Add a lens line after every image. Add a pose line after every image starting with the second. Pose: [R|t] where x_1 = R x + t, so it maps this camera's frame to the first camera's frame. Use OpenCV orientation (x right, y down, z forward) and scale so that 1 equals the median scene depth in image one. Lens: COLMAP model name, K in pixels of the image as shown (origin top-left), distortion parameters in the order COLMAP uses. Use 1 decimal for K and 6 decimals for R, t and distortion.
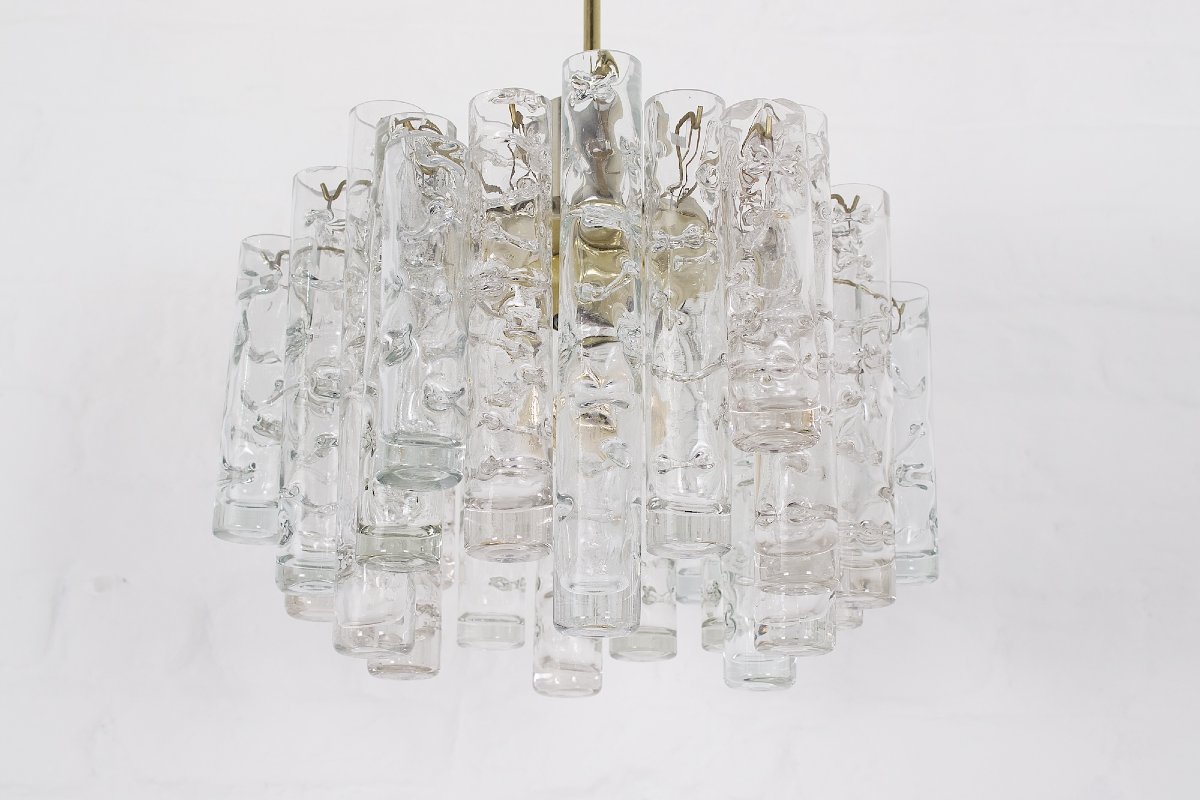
lens RADIAL K [[1895.5, 0, 604.0], [0, 1895.5, 394.4], [0, 0, 1]] dist [-0.070896, 0.000000]
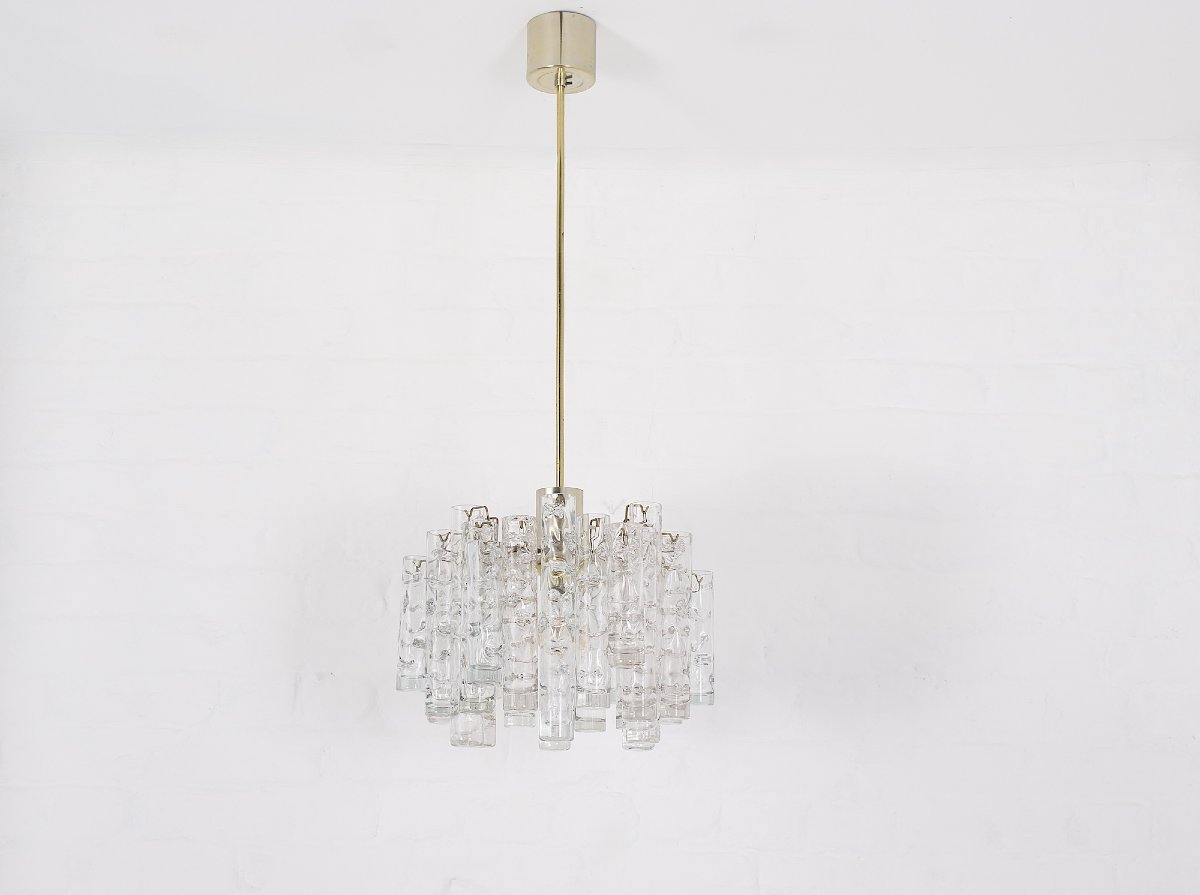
lens RADIAL K [[1804.4, 0, 596.3], [0, 1804.4, 452.0], [0, 0, 1]] dist [-0.091051, 0.000000]
pose [[0.999147, -0.012757, -0.039277, 0.127551], [0.015290, 0.997776, 0.064874, -0.354936], [0.038362, -0.065419, 0.997120, -1.166051]]
